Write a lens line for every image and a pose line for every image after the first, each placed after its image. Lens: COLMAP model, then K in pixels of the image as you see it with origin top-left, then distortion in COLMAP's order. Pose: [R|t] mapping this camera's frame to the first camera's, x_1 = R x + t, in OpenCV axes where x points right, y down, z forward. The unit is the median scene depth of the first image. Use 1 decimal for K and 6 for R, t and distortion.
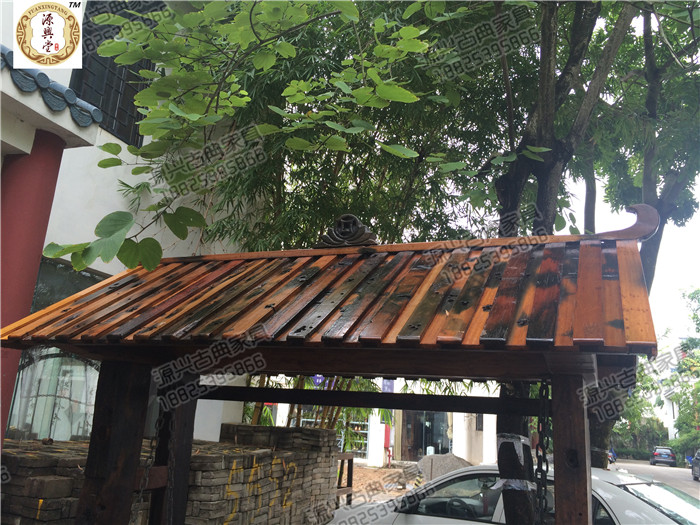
lens RADIAL K [[600.8, 0, 348.9], [0, 600.8, 258.6], [0, 0, 1]] dist [0.084984, -0.115268]
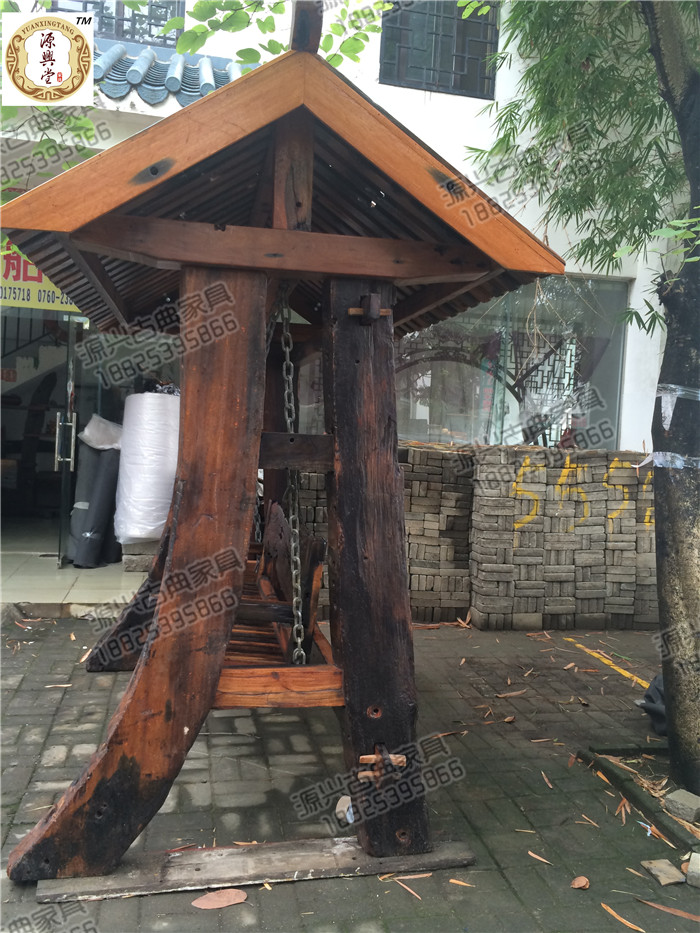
lens RADIAL K [[800.7, 0, 354.5], [0, 800.7, 463.7], [0, 0, 1]] dist [0.084984, -0.115268]
pose [[0.550919, -0.000749, -0.834558, 0.968309], [0.202143, 0.970342, 0.132570, 0.240247], [0.809707, -0.241735, 0.534732, 0.350694]]
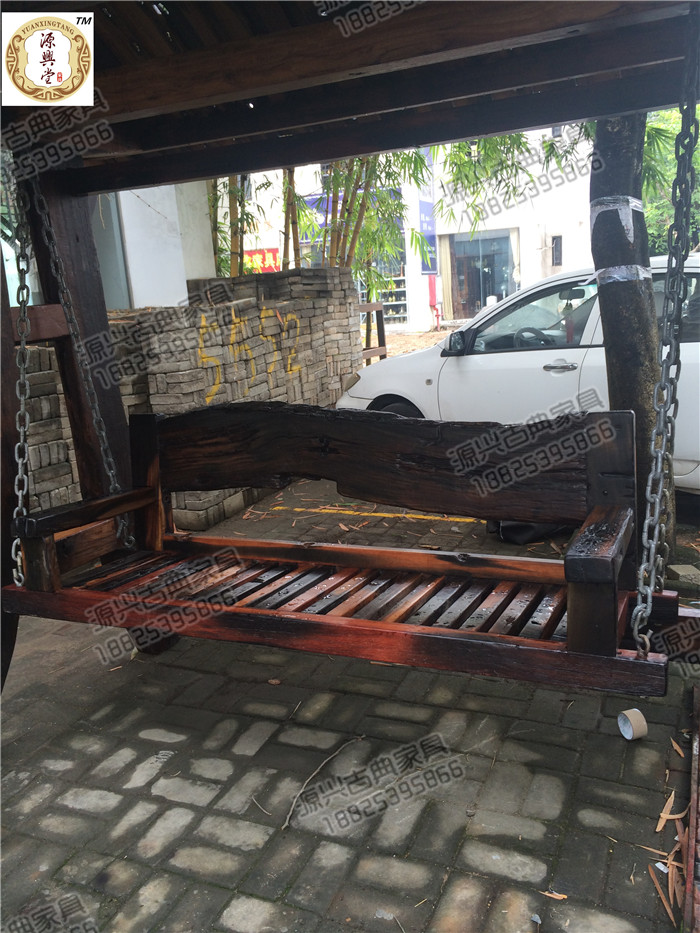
lens RADIAL K [[800.7, 0, 356.8], [0, 800.7, 460.5], [0, 0, 1]] dist [0.084984, -0.115268]
pose [[0.990758, -0.122075, -0.059136, 0.030323], [0.135613, 0.882083, 0.451153, 0.145981], [-0.002911, -0.455003, 0.890485, 0.180185]]
